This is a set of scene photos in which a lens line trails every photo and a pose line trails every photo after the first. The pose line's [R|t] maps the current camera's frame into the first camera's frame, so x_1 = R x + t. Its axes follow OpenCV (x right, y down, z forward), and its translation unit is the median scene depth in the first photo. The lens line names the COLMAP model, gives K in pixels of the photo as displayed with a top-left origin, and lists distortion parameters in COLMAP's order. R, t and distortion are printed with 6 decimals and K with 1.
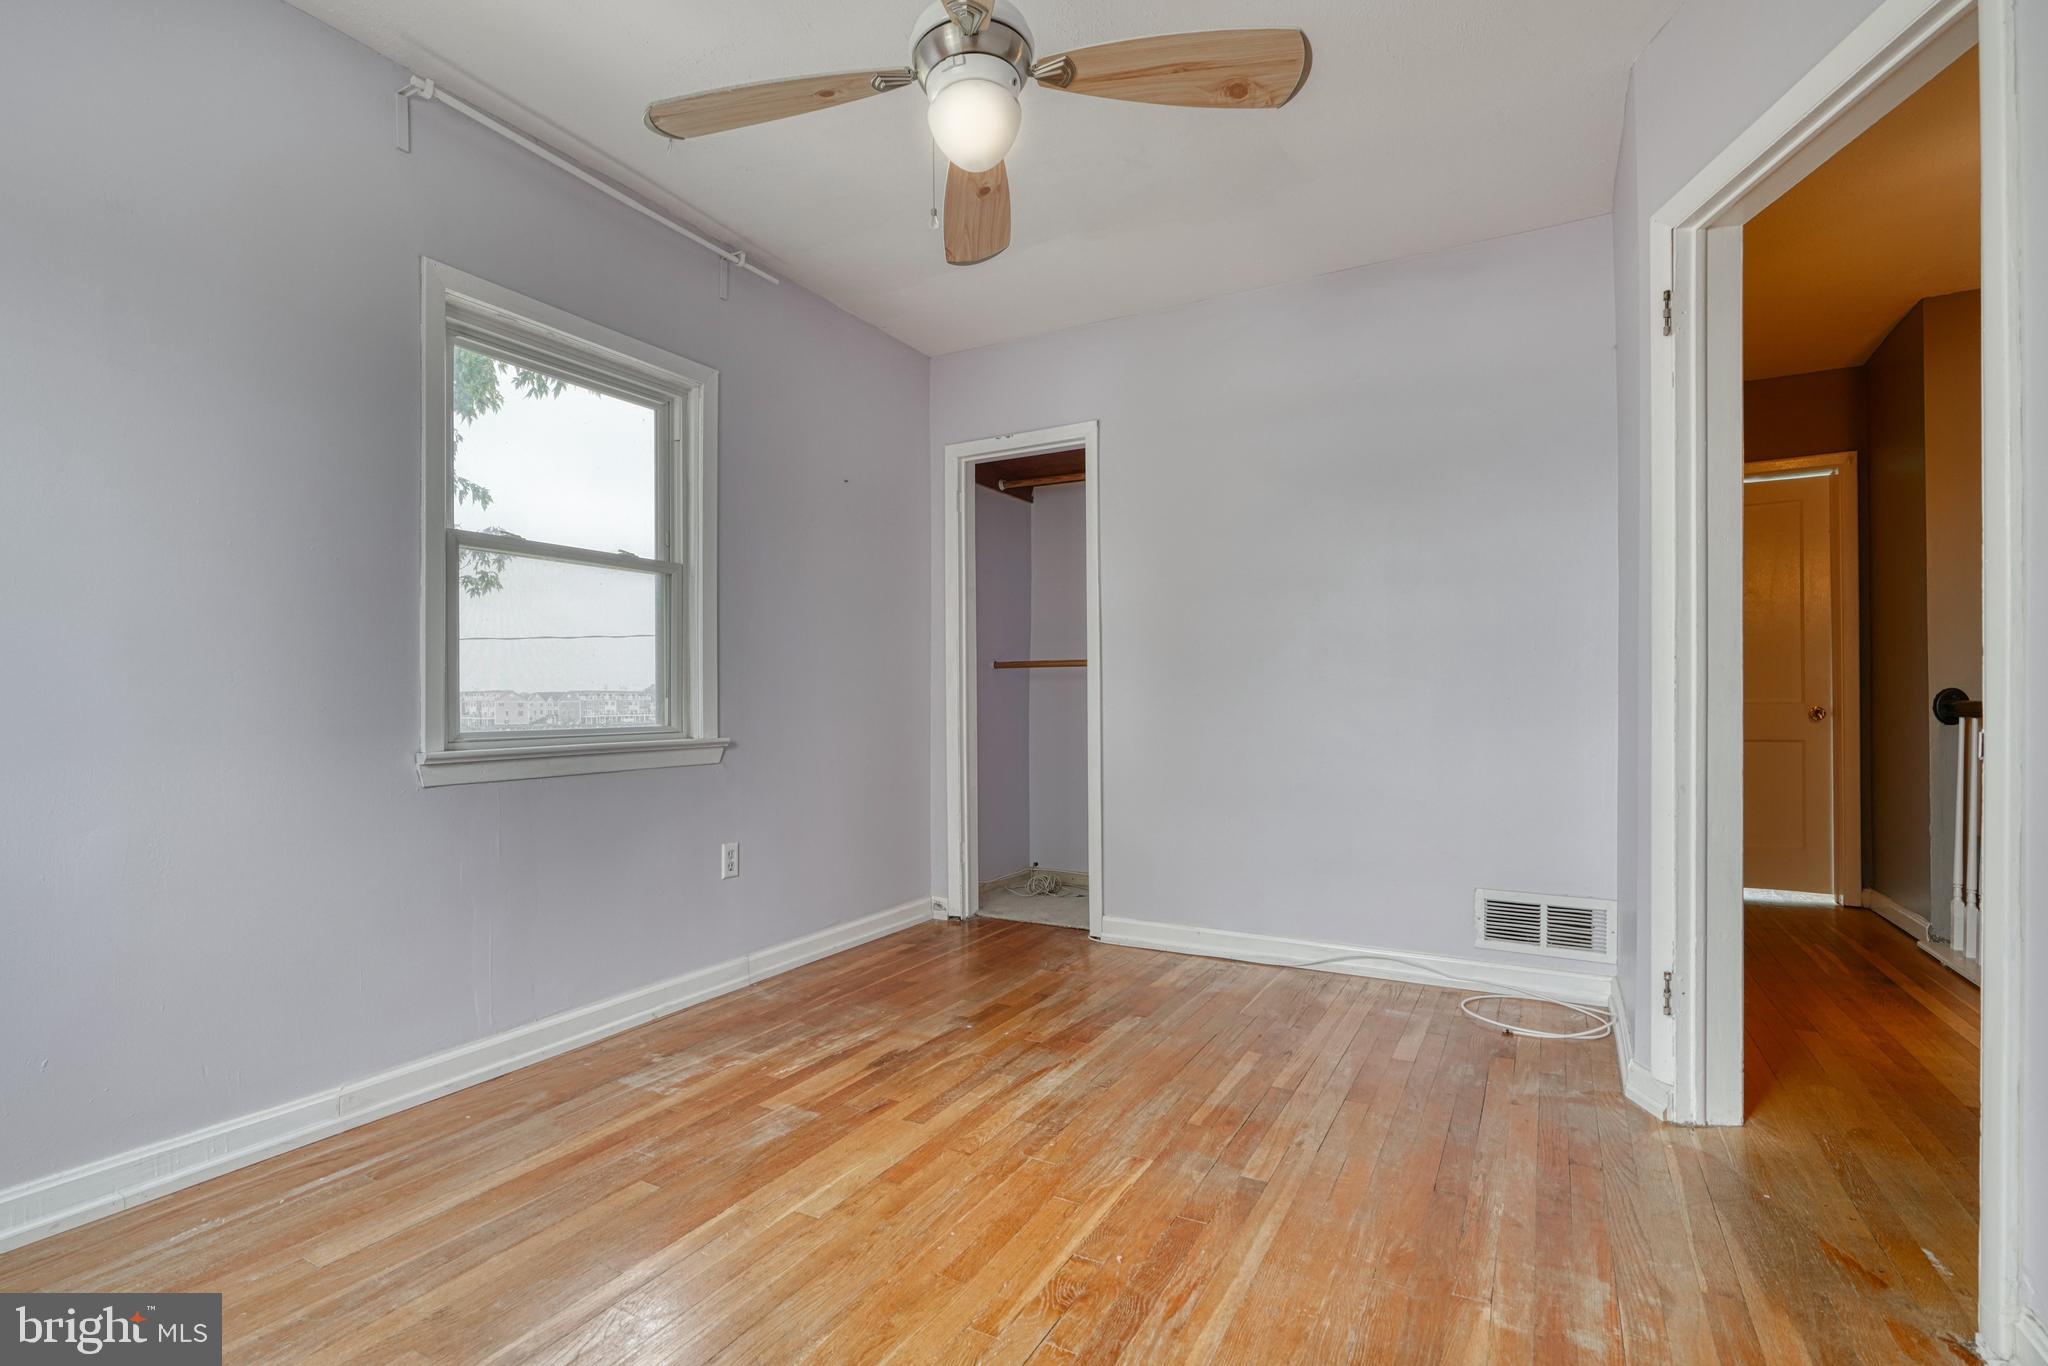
lens RADIAL K [[933.6, 0, 1000.8], [0, 933.6, 701.2], [0, 0, 1]] dist [-0.002728, 0.002302]
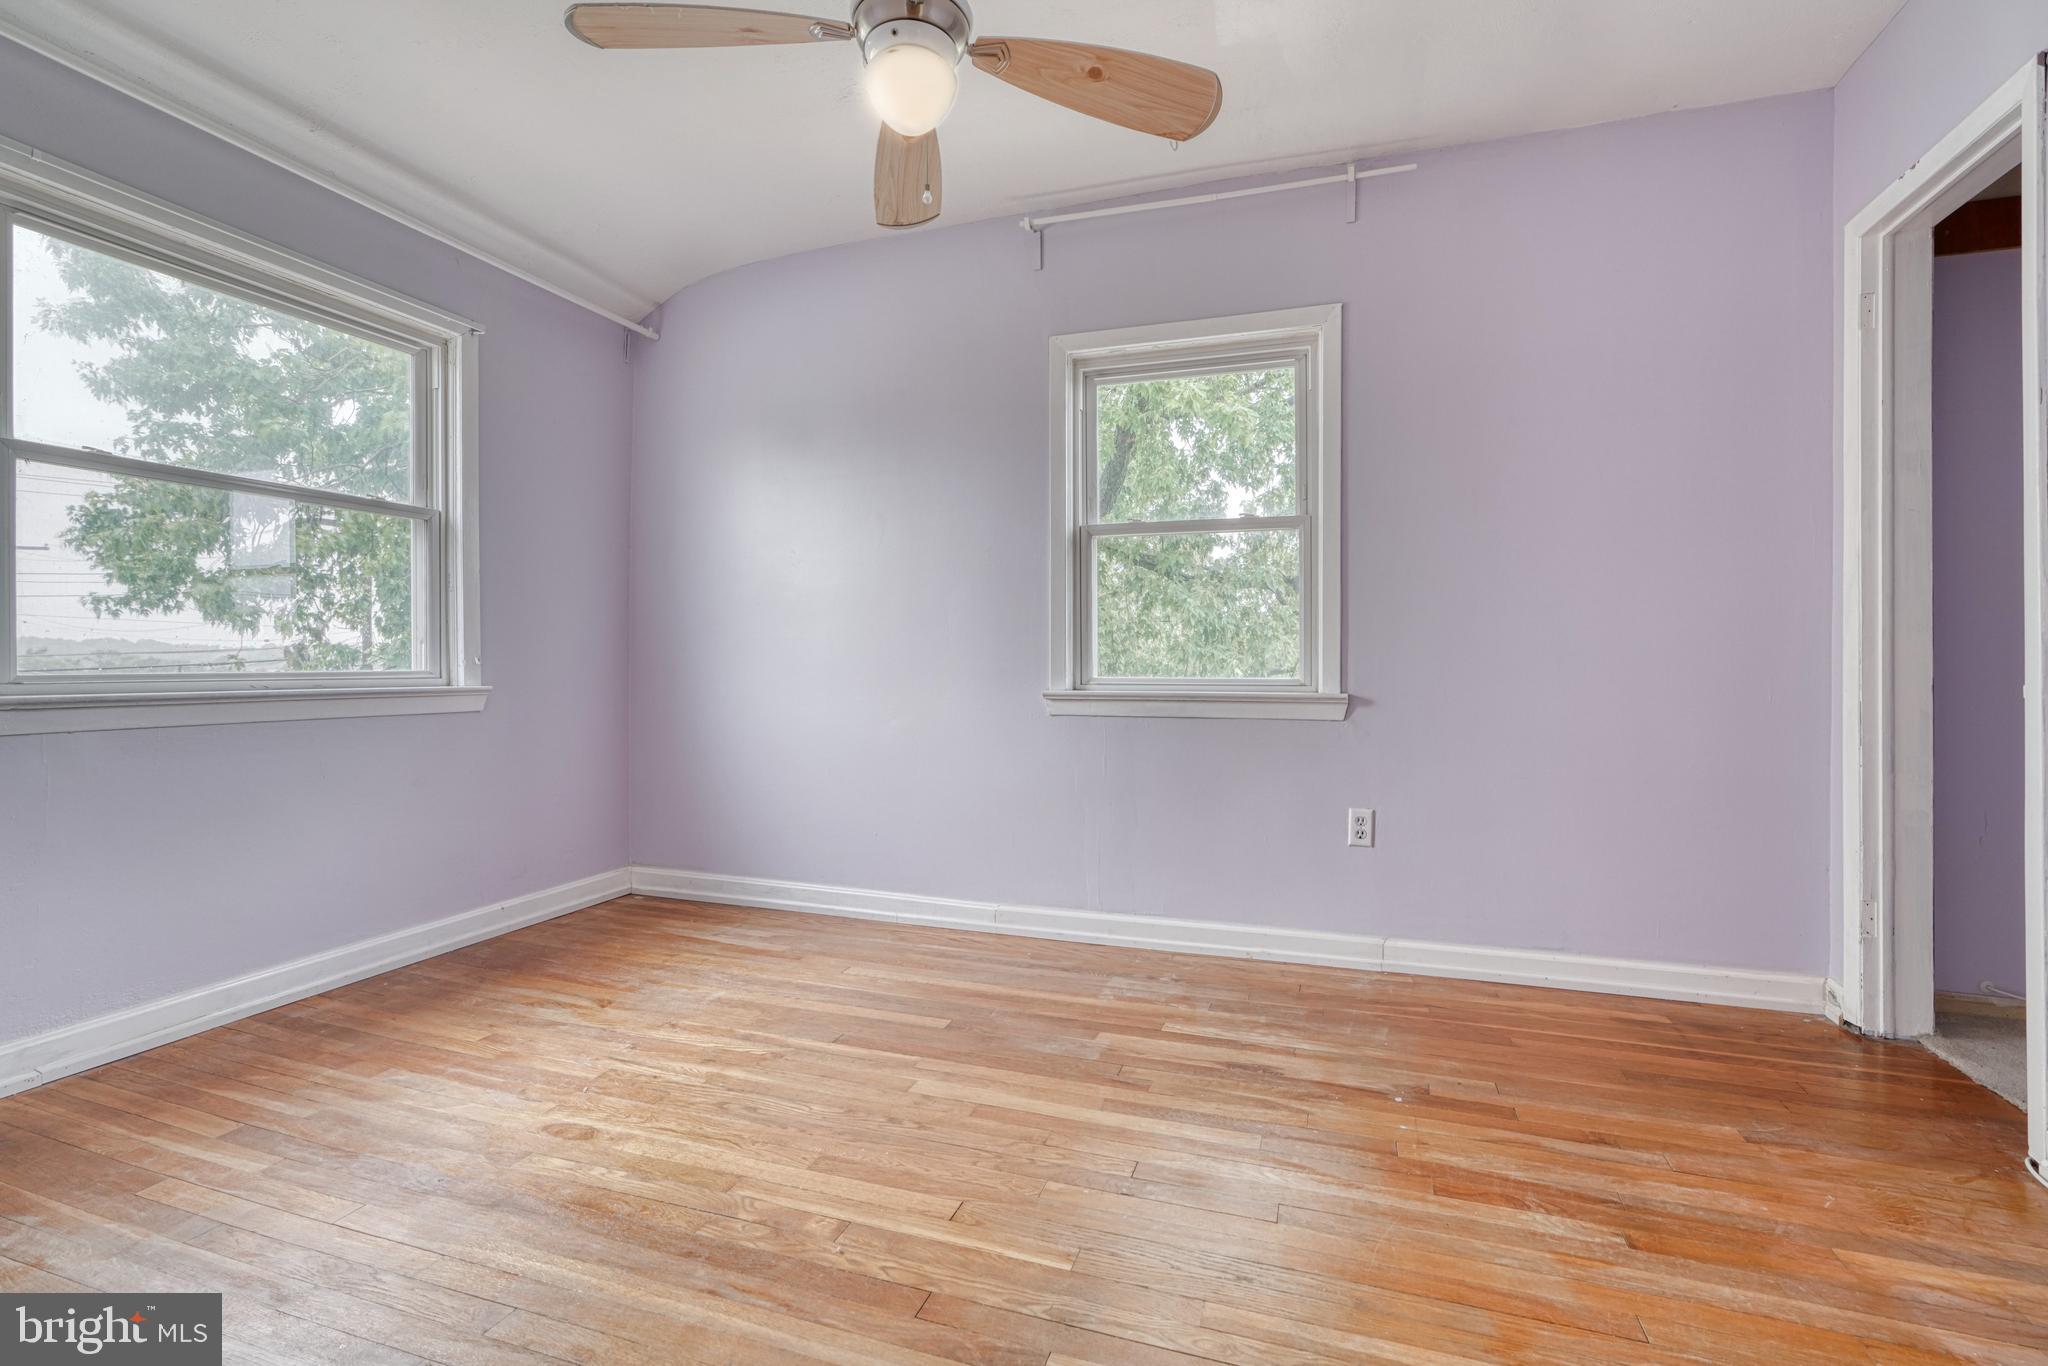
lens RADIAL K [[933.6, 0, 1047.8], [0, 933.6, 655.1], [0, 0, 1]] dist [-0.002728, 0.002302]
pose [[0.212457, 0.002007, -0.977168, 0.670317], [-0.001457, 0.999997, 0.001737, -0.000372], [0.977169, 0.001054, 0.212459, 0.621484]]
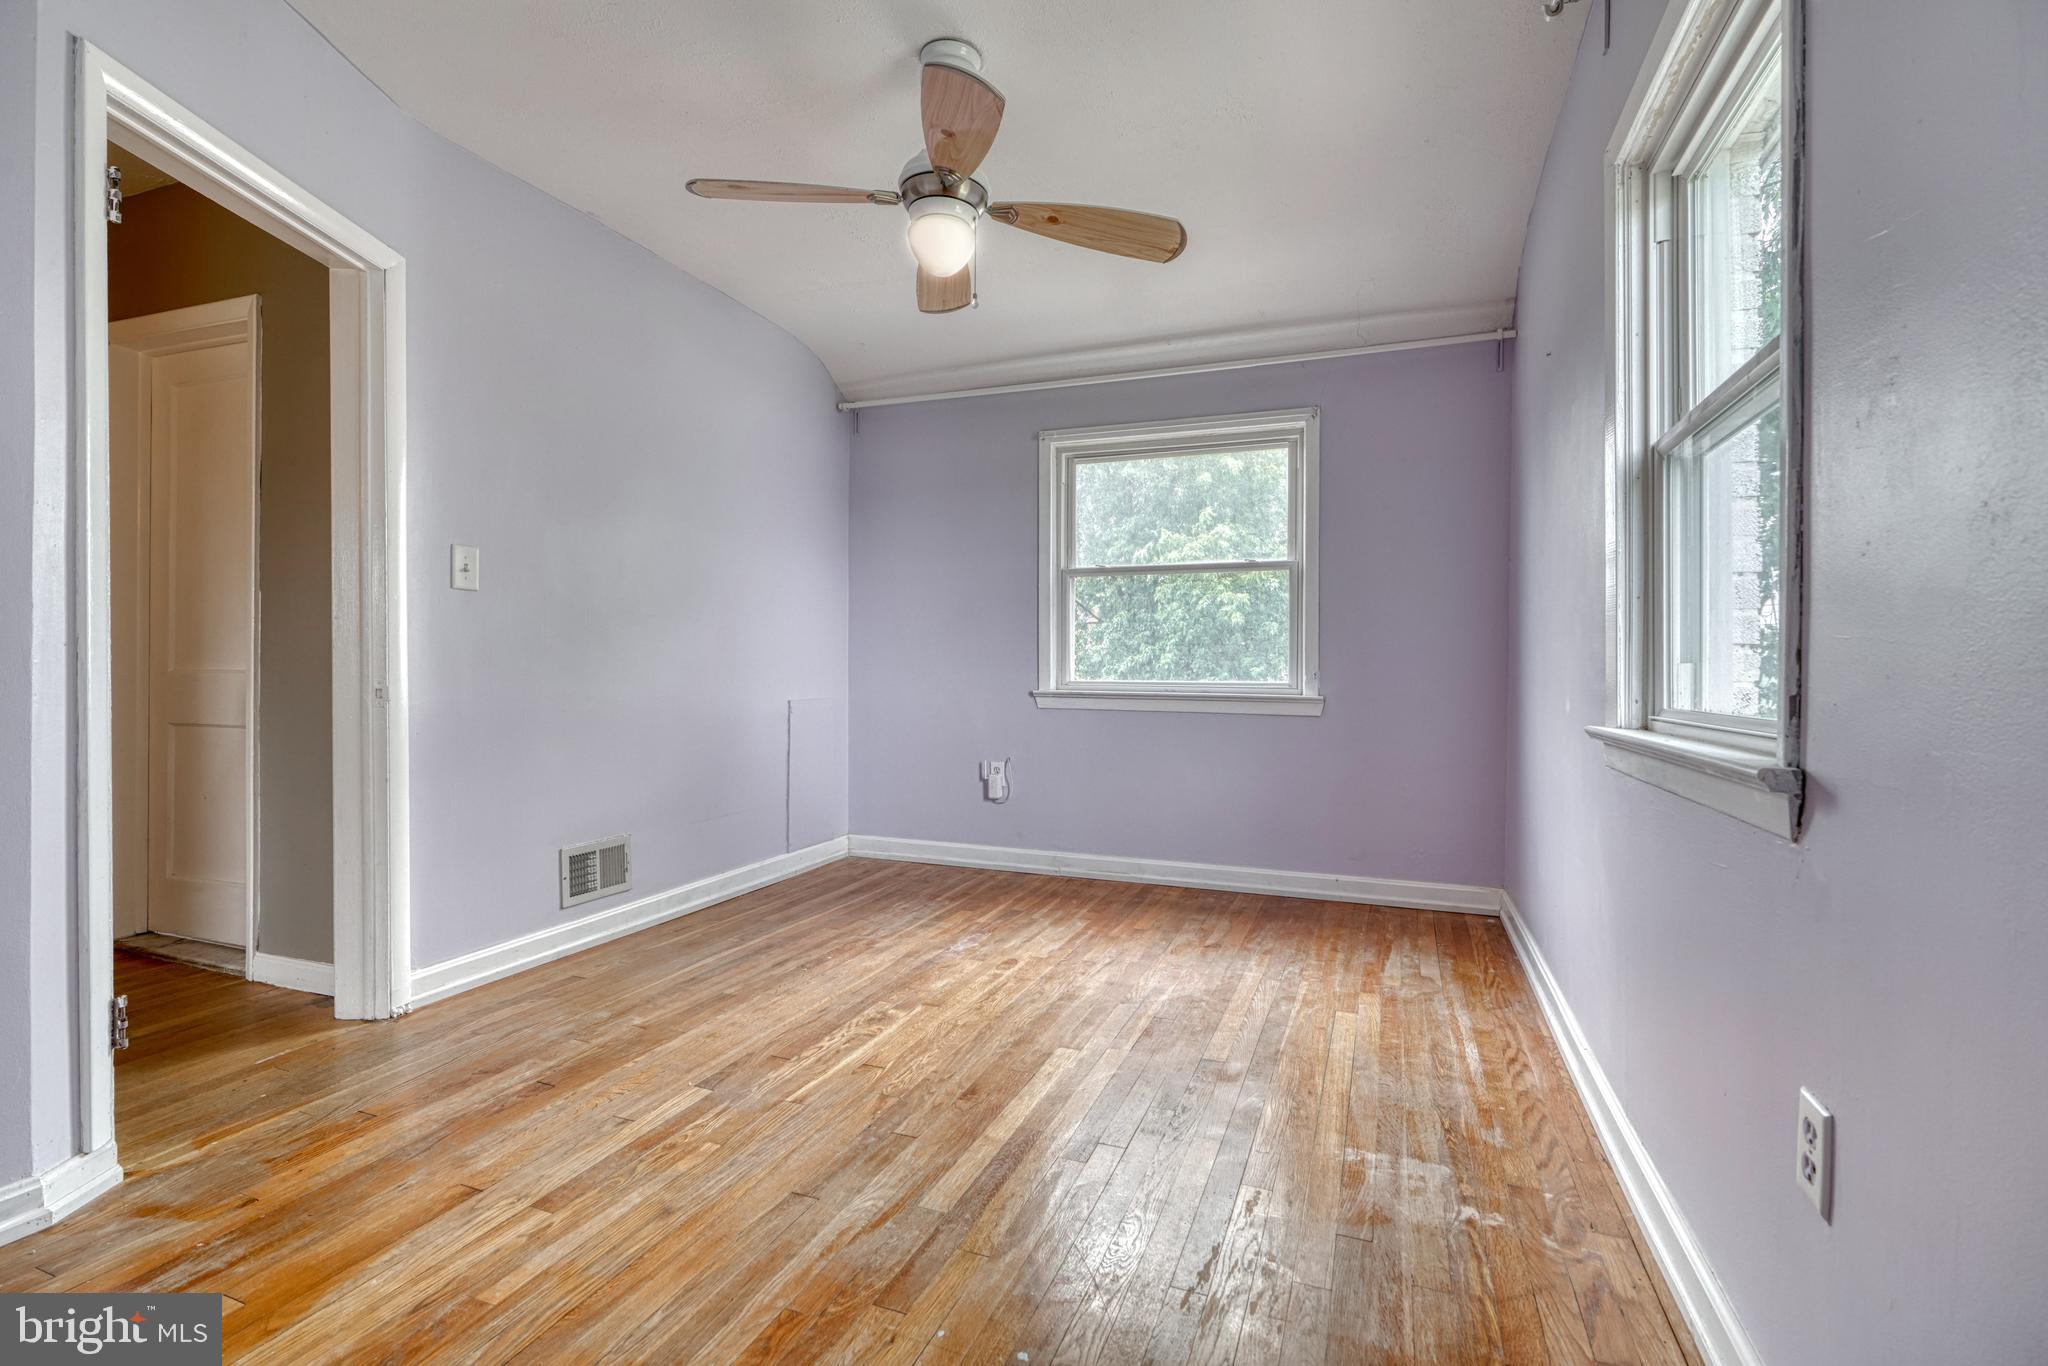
lens RADIAL K [[933.6, 0, 1023.6], [0, 933.6, 672.7], [0, 0, 1]] dist [-0.002728, 0.002302]
pose [[-0.989066, 0.001927, -0.147462, 0.037775], [0.002234, 0.999996, -0.001916, 0.005731], [0.147457, -0.002224, -0.989066, 1.580831]]
